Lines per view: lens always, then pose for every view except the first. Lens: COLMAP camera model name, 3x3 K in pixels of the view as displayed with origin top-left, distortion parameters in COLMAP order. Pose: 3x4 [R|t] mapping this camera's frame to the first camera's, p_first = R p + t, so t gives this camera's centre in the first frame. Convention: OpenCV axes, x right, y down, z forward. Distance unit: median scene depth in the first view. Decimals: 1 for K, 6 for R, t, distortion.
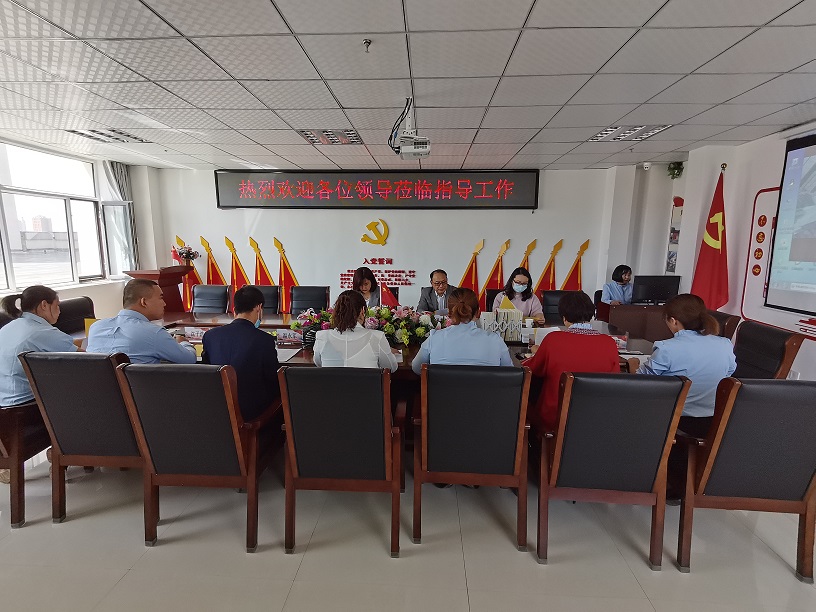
lens RADIAL K [[407.3, 0, 408.0], [0, 407.3, 306.0], [0, 0, 1]] dist [0.026095, -0.026470]
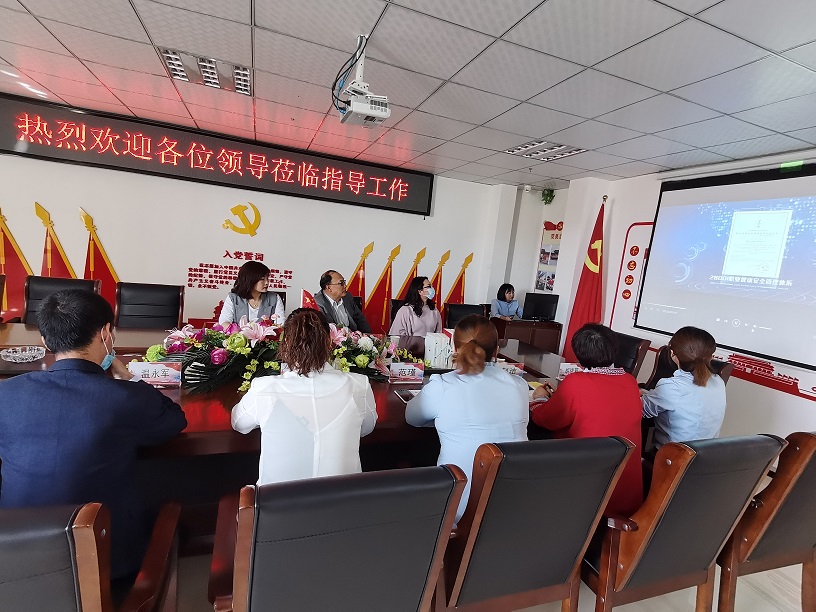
lens RADIAL K [[406.1, 0, 408.0], [0, 406.1, 306.0], [0, 0, 1]] dist [0.024339, 0.000310]
pose [[0.913194, 0.038516, 0.405702, -0.118729], [-0.035850, 0.999257, -0.014171, -0.014943], [-0.405946, -0.001604, 0.913896, 0.177980]]
